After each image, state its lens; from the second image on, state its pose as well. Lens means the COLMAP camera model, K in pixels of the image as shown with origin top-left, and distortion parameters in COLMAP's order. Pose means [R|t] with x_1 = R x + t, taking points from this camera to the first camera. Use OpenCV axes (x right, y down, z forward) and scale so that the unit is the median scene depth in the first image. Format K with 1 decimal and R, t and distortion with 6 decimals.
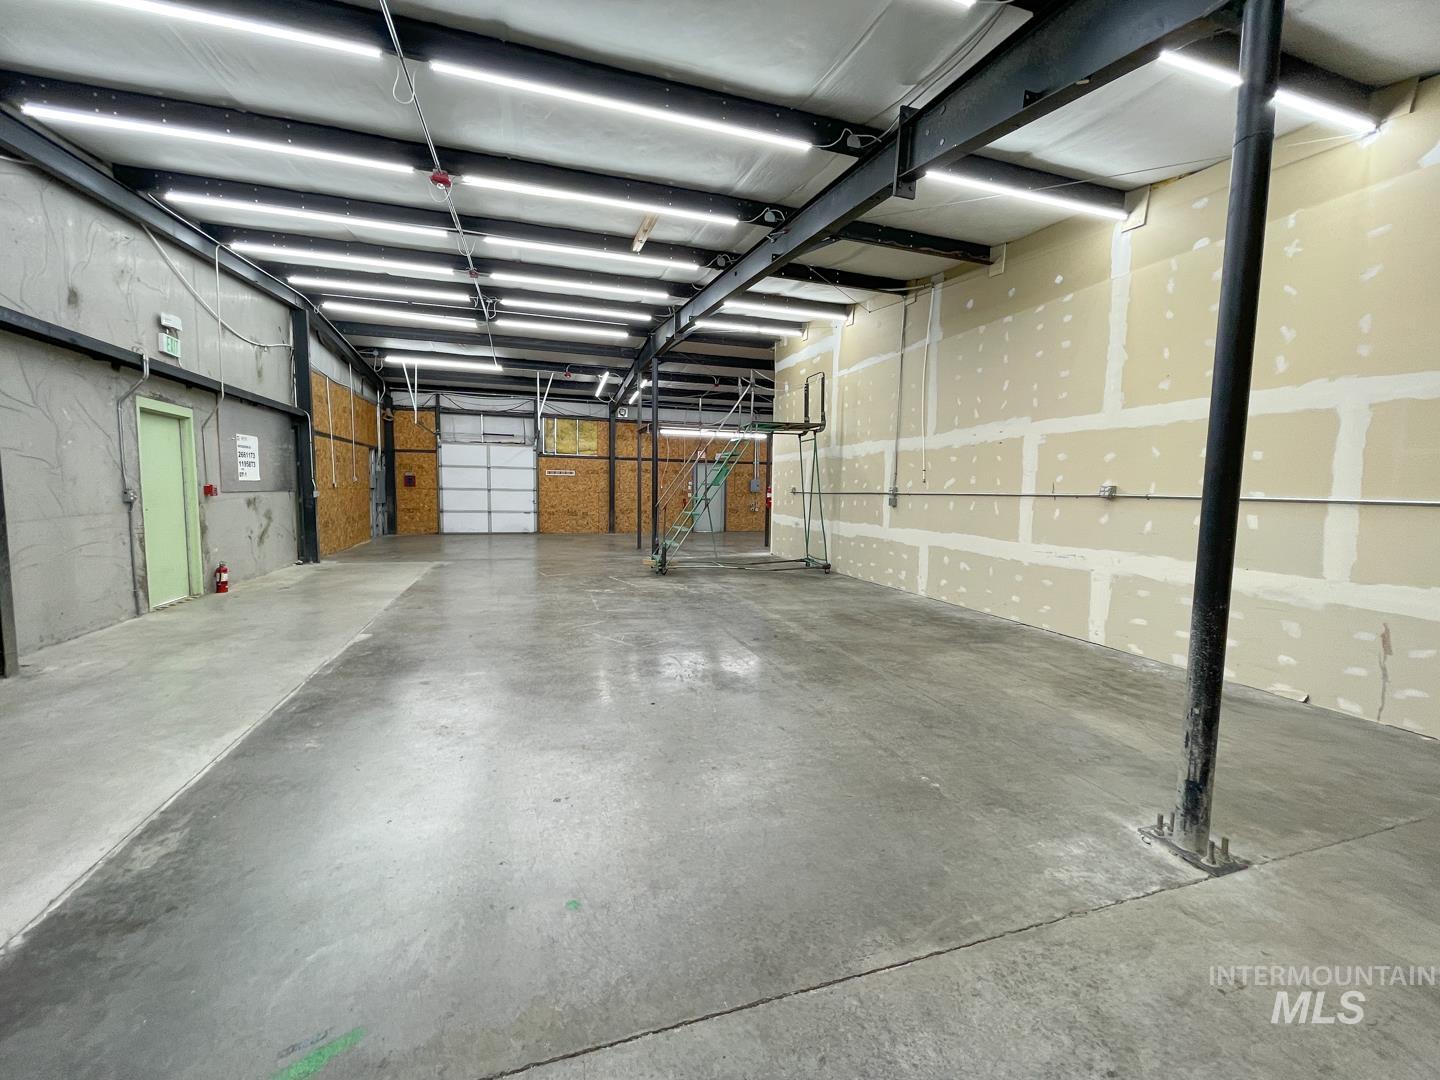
lens RADIAL K [[586.1, 0, 720.0], [0, 586.1, 540.0], [0, 0, 1]] dist [-0.002436, -0.000390]
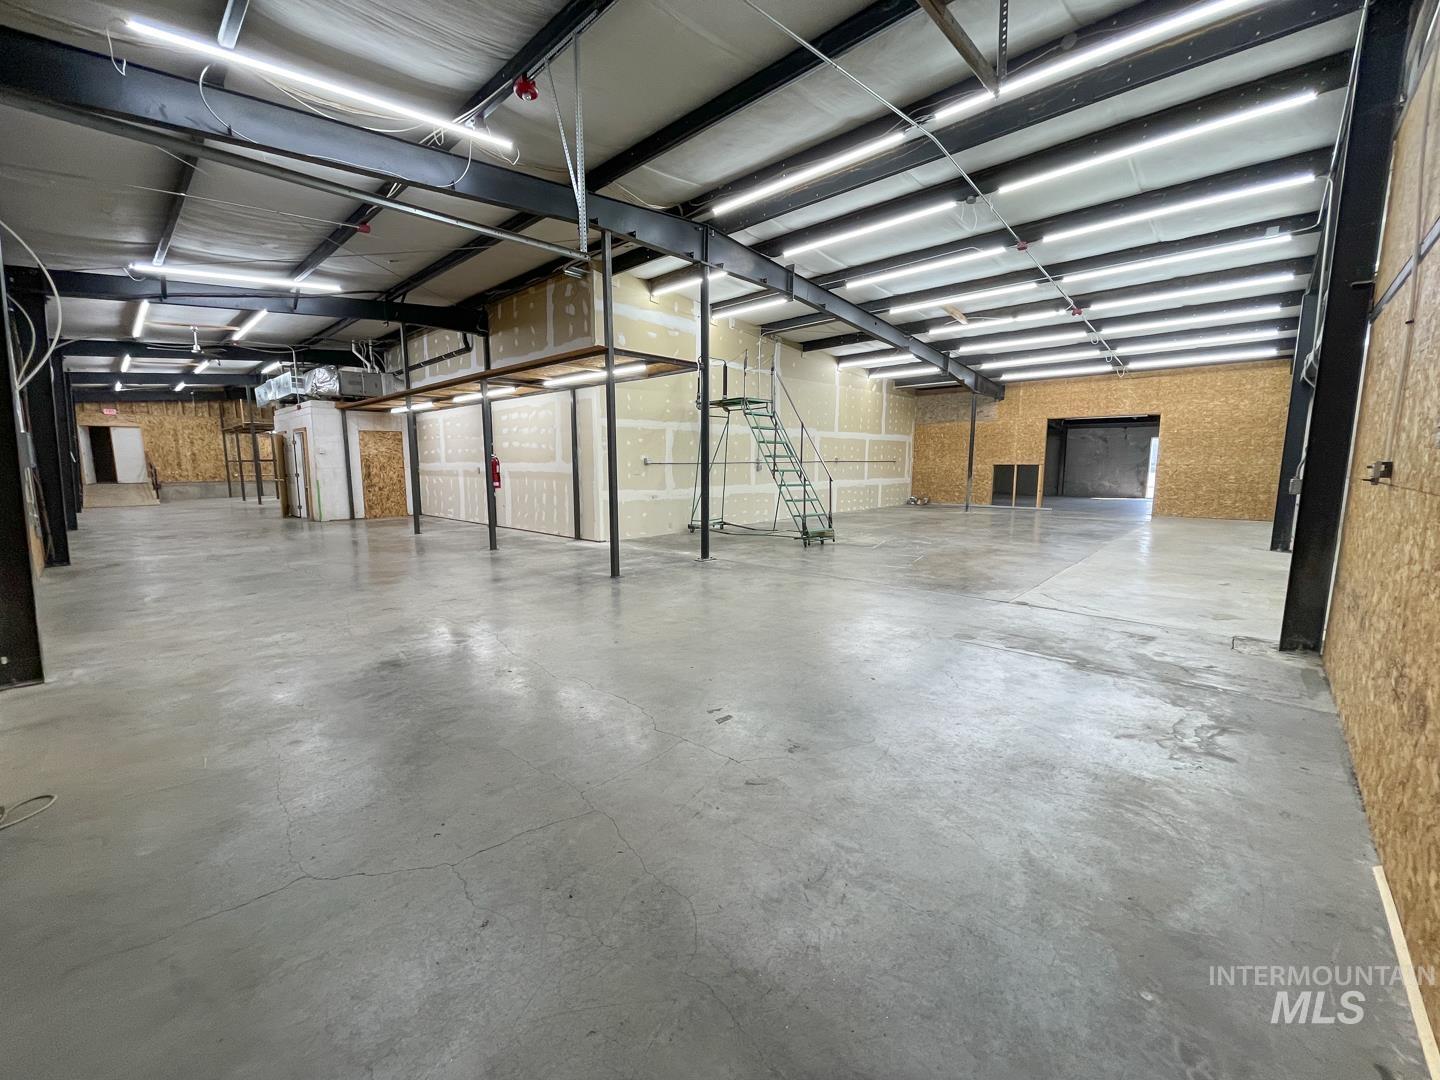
lens RADIAL K [[586.1, 0, 720.0], [0, 586.1, 540.0], [0, 0, 1]] dist [-0.002436, -0.000390]
pose [[-0.481452, -0.129839, 0.866802, -1.476422], [0.068294, 0.980403, 0.184788, -0.248338], [-0.873808, 0.148164, -0.463149, 2.658646]]
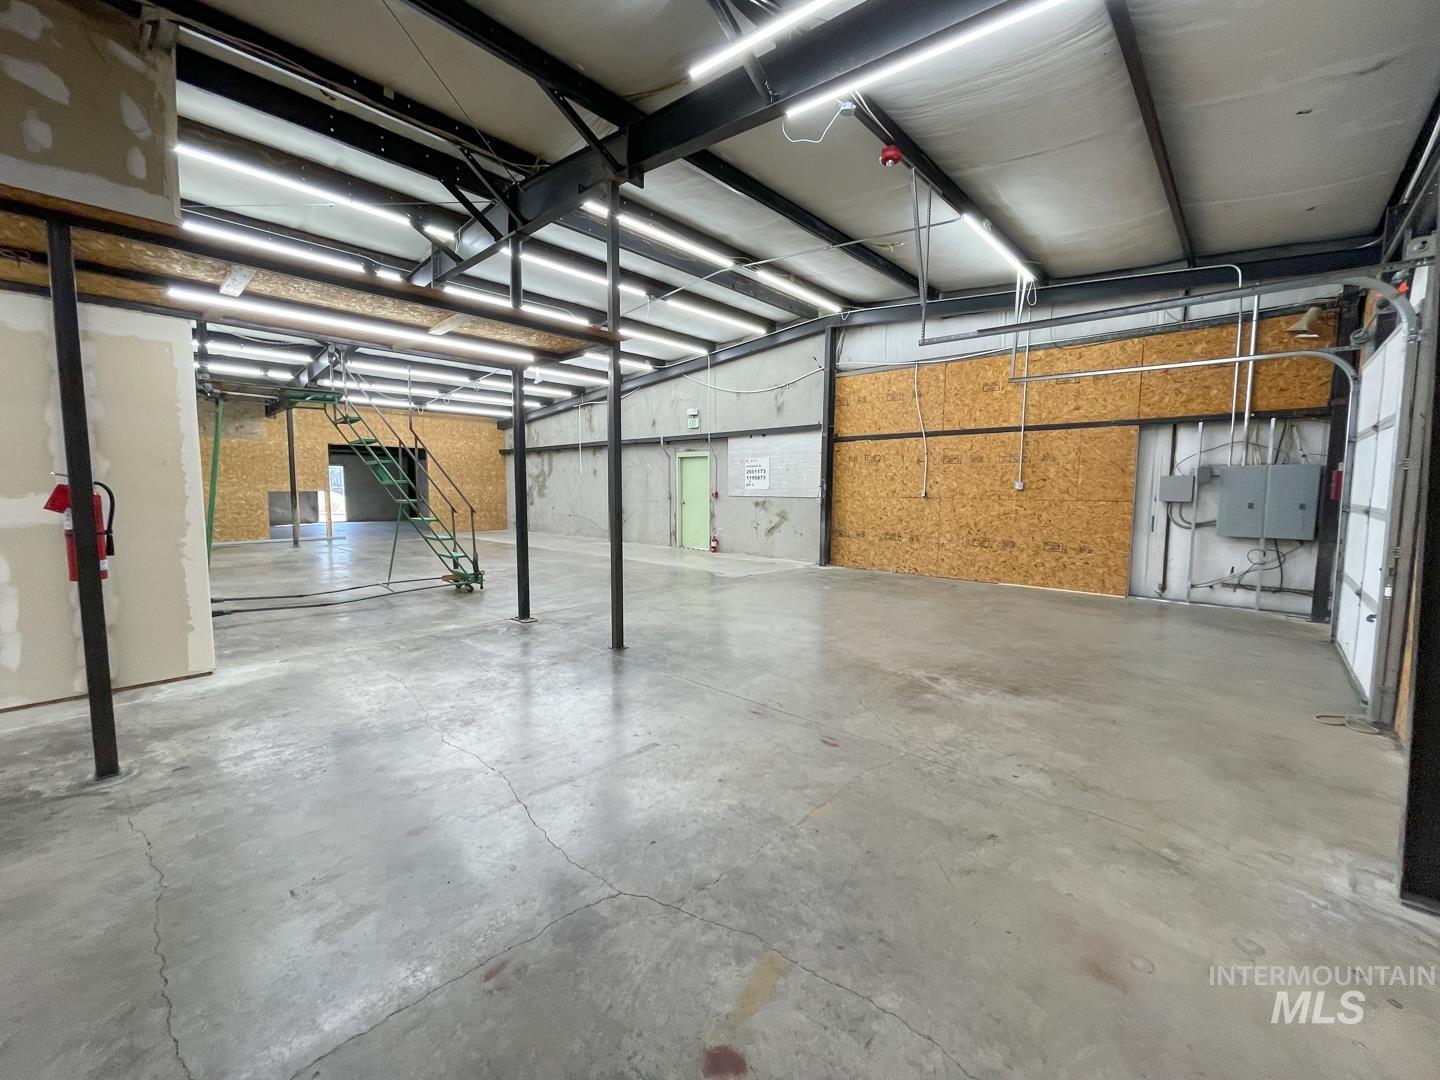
lens RADIAL K [[586.1, 0, 720.0], [0, 586.1, 540.0], [0, 0, 1]] dist [-0.002436, -0.000390]
pose [[-0.872817, 0.025310, -0.487390, -0.014435], [-0.057882, 0.986238, 0.154870, -0.273390], [0.484602, 0.163385, -0.859340, 3.117489]]
